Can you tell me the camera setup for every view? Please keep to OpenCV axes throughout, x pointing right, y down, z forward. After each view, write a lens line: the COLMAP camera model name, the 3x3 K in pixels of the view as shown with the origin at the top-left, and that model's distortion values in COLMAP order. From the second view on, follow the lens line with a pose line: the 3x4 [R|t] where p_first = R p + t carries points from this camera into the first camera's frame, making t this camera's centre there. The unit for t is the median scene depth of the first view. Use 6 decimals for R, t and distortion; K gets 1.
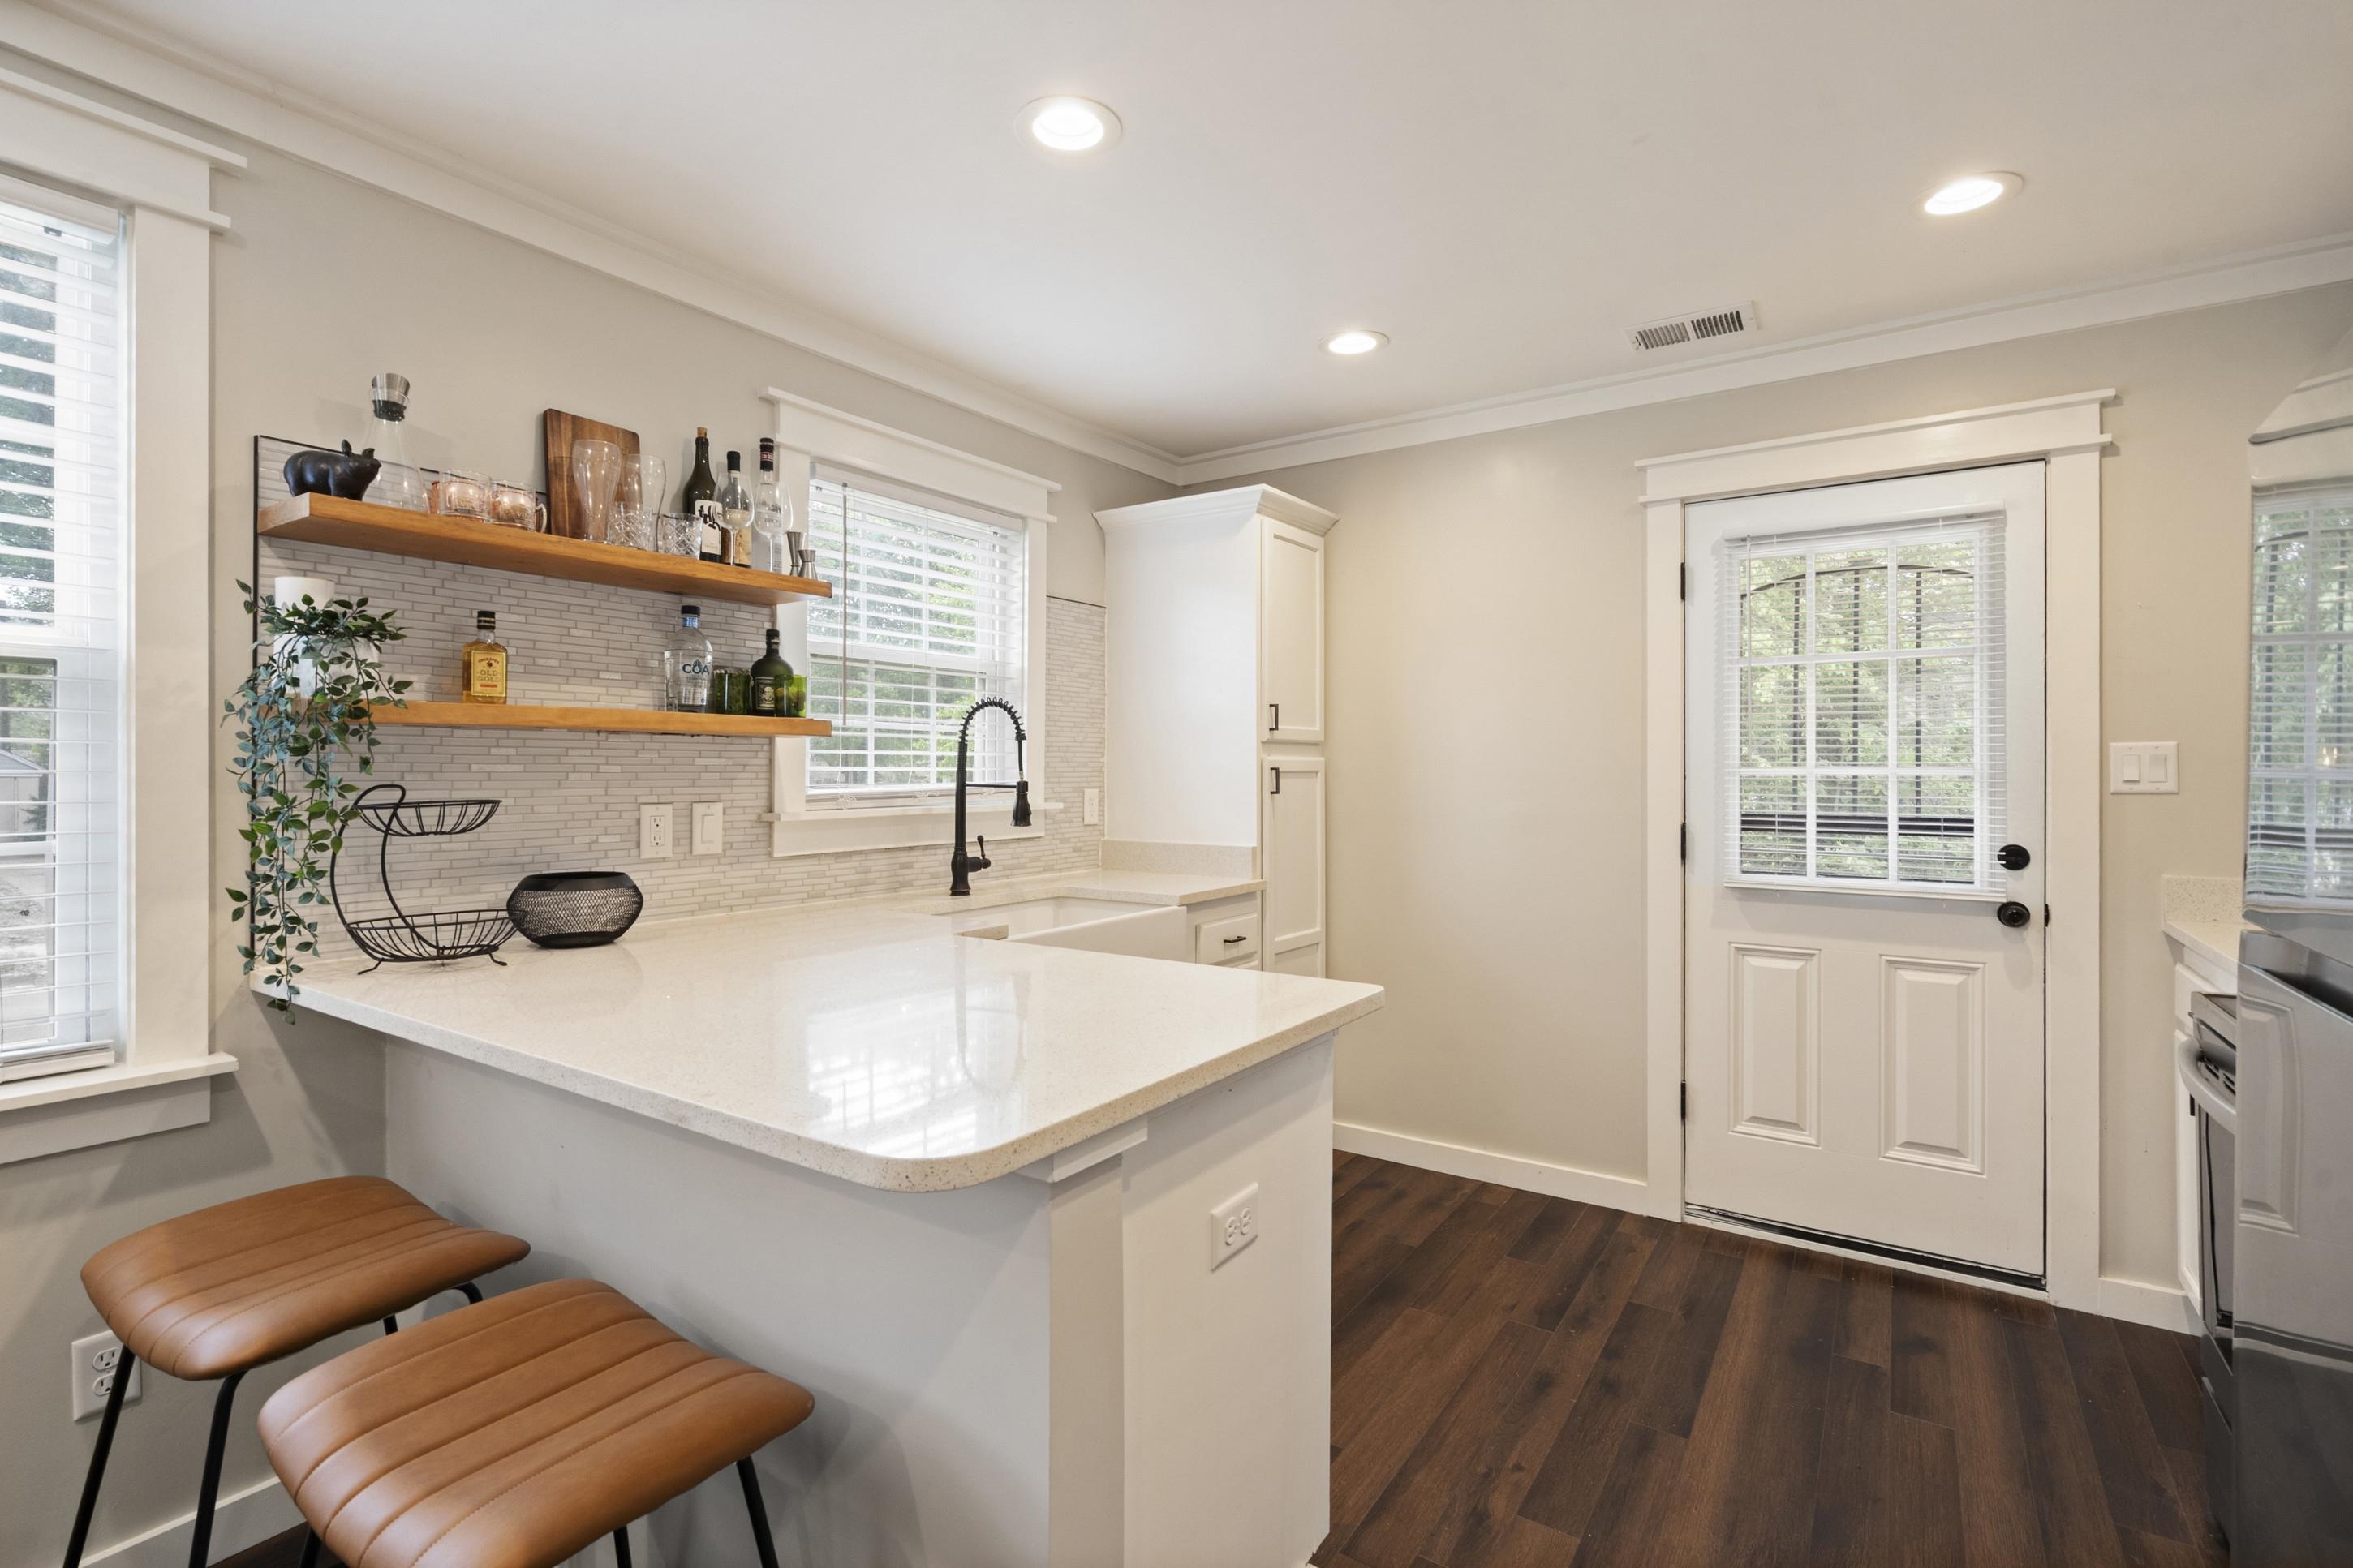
lens RADIAL K [[1068.4, 0, 1172.4], [0, 1068.4, 763.9], [0, 0, 1]] dist [-0.002529, 0.001360]
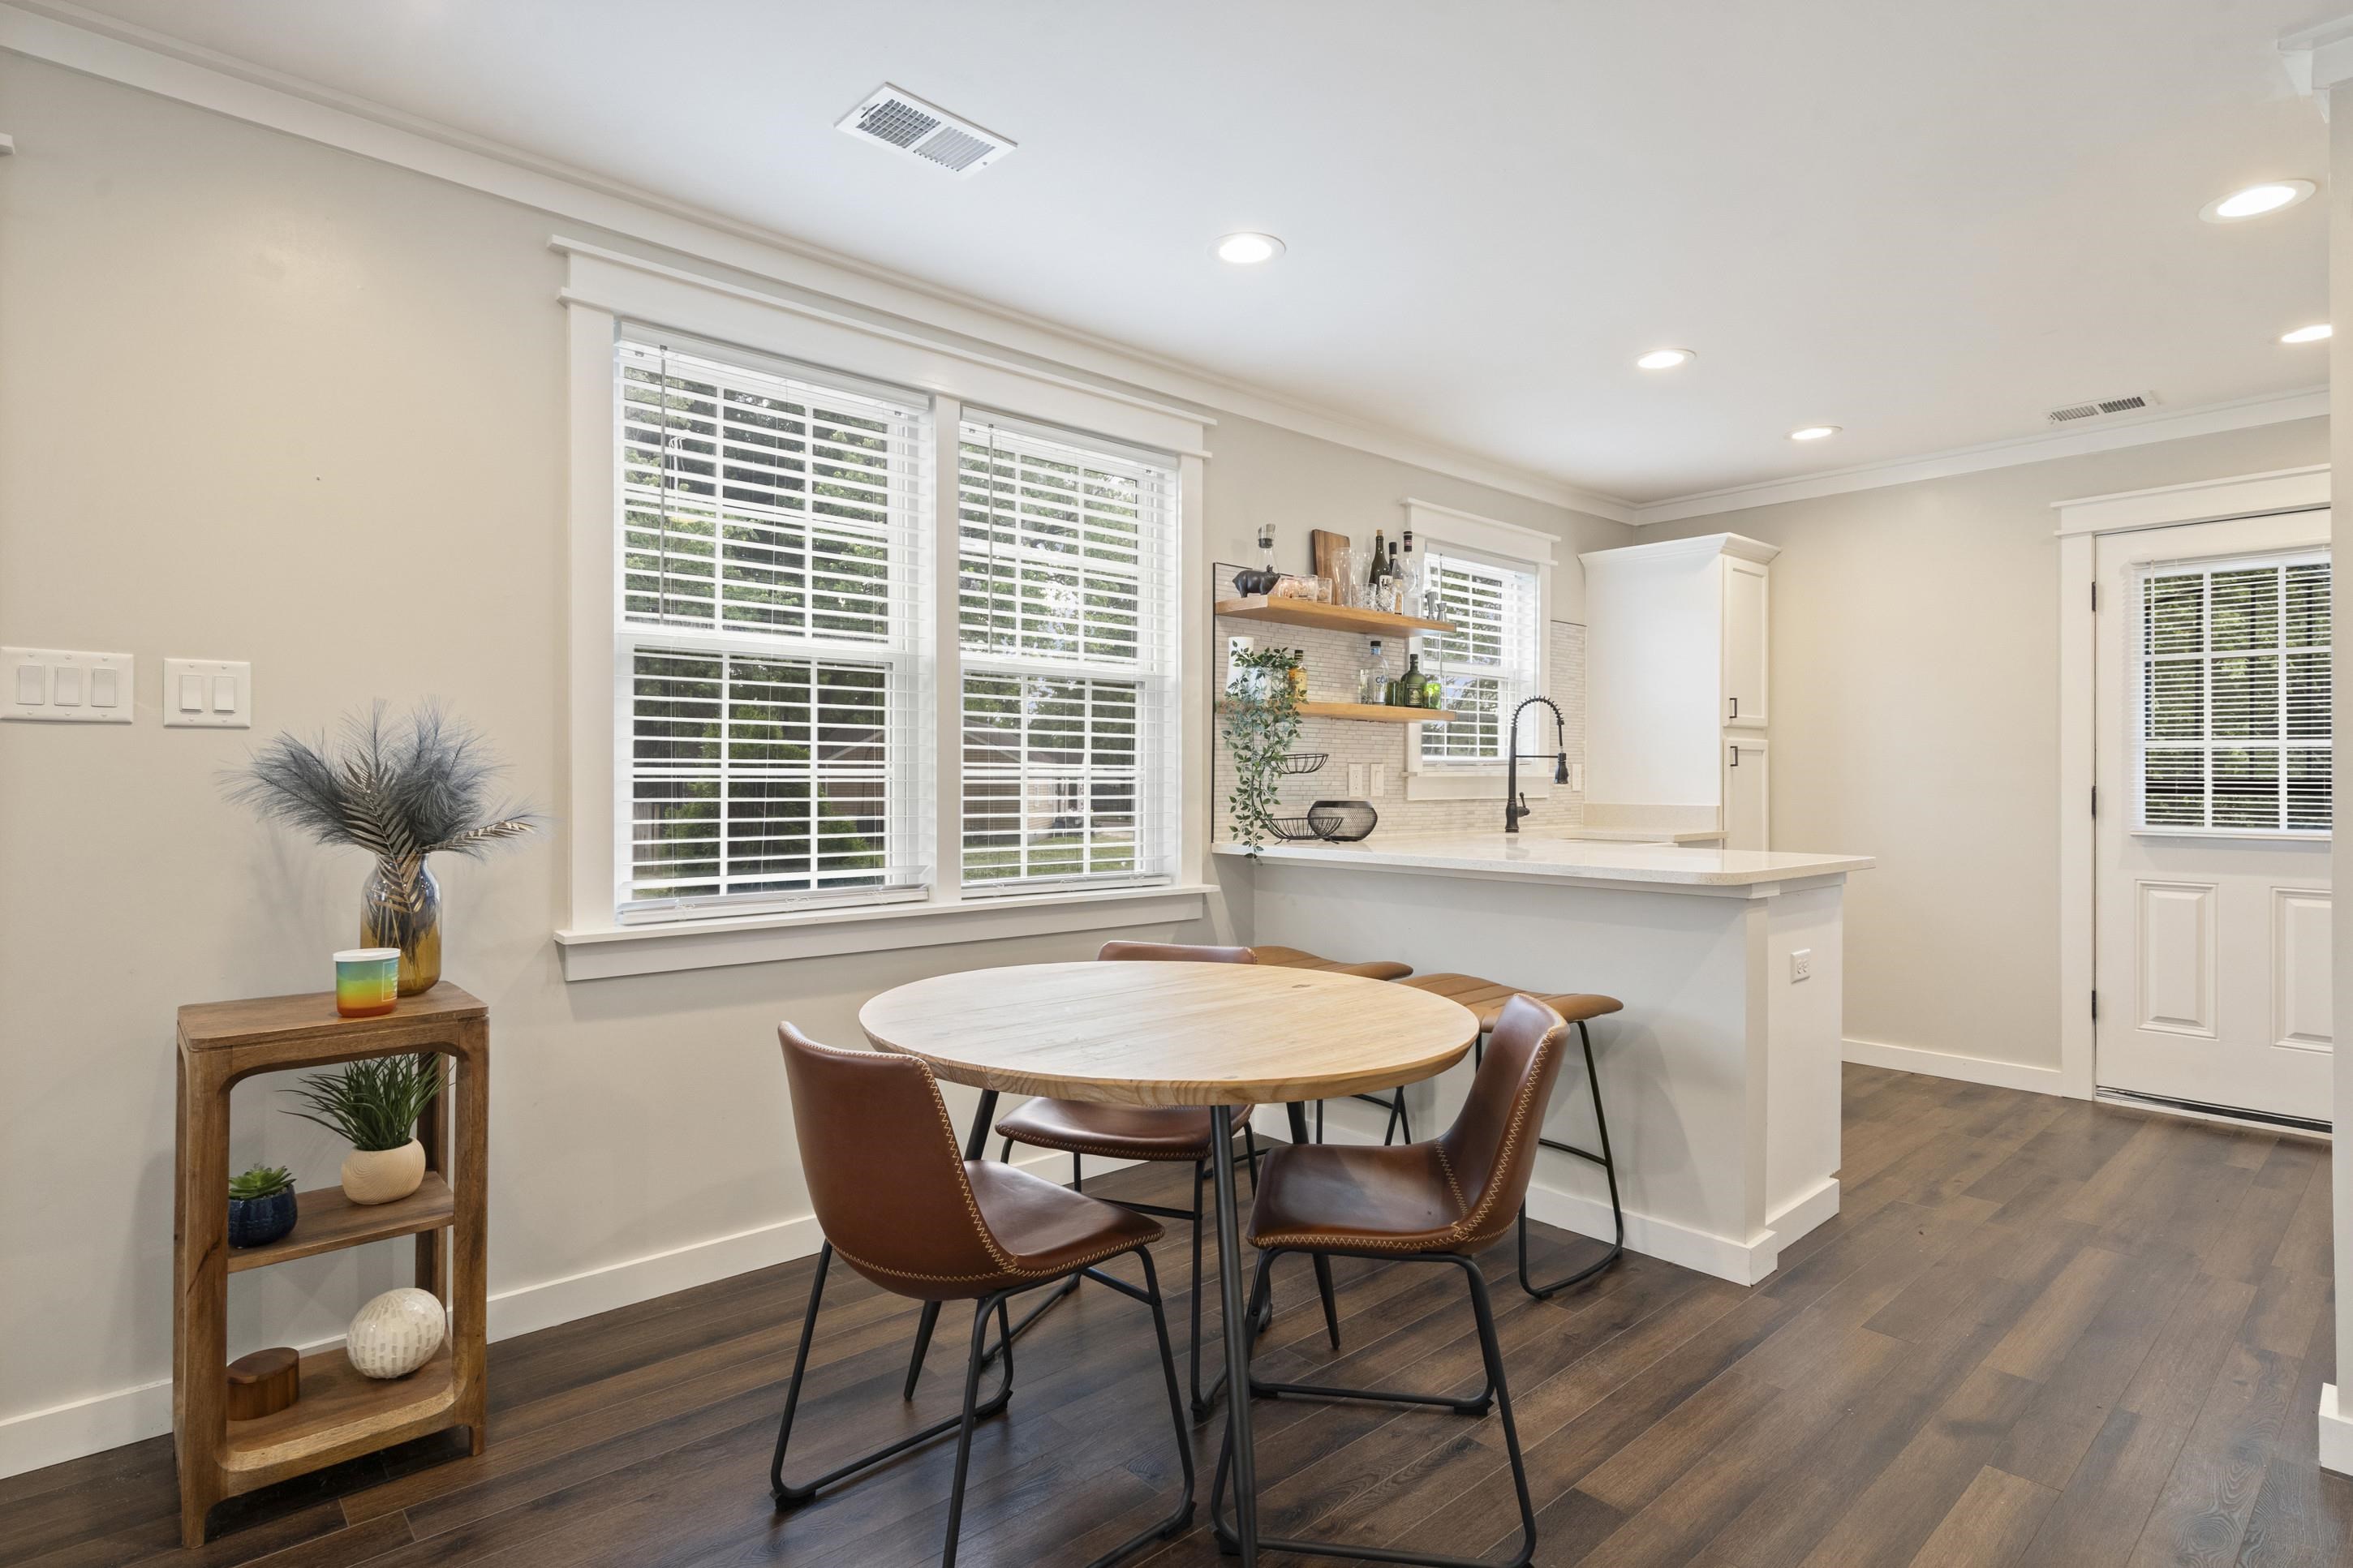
lens RADIAL K [[1191.3, 0, 1184.1], [0, 1191.3, 769.3], [0, 0, 1]] dist [0.014749, 0.001500]
pose [[0.973997, 0.000978, -0.226558, -0.273599], [-0.001381, 0.999998, -0.001619, 0.041853], [0.226556, 0.001890, 0.973996, -0.694433]]
